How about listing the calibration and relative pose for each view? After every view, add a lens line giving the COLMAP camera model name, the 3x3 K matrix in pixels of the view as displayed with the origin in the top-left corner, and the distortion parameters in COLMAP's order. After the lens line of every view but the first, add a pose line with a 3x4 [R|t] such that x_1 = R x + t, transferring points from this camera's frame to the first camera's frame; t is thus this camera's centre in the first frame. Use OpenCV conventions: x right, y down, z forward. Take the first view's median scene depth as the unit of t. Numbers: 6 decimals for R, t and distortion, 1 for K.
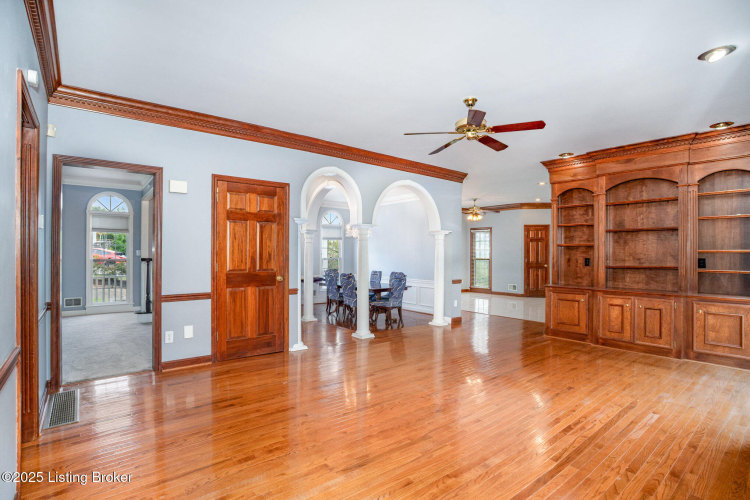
lens RADIAL K [[368.3, 0, 374.1], [0, 368.3, 251.4], [0, 0, 1]] dist [-0.056668, 0.019599]
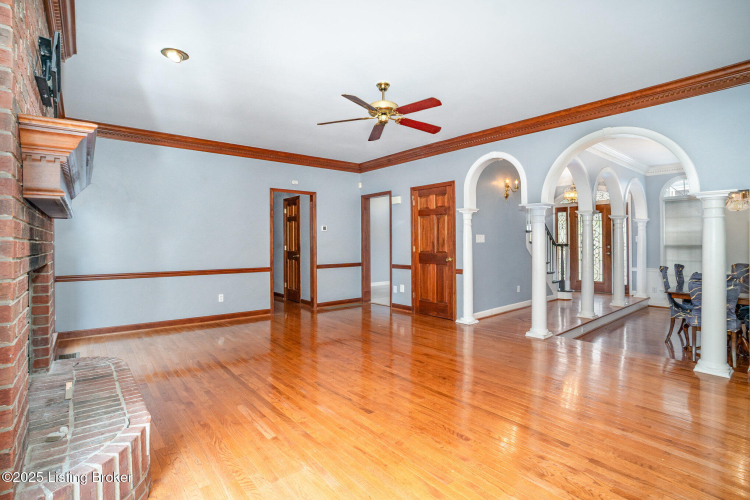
lens RADIAL K [[368.3, 0, 374.1], [0, 368.3, 251.4], [0, 0, 1]] dist [-0.056668, 0.019599]
pose [[0.005096, 0.023784, -0.999704, 1.037828], [0.012293, 0.999640, 0.023845, 0.014753], [0.999911, -0.012411, 0.004801, 0.800434]]
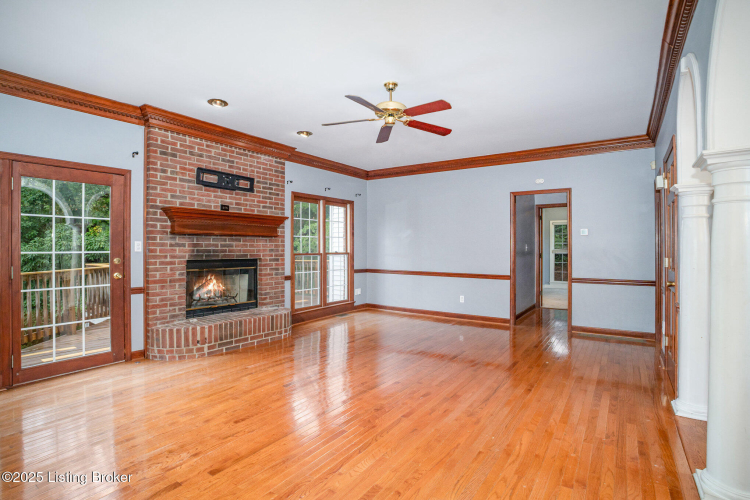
lens RADIAL K [[368.3, 0, 374.1], [0, 368.3, 251.4], [0, 0, 1]] dist [-0.056668, 0.019599]
pose [[-0.962108, -0.003384, -0.272647, 0.461676], [-0.002366, 0.999989, -0.004063, 0.022975], [0.272657, -0.003263, -0.962106, 1.573941]]
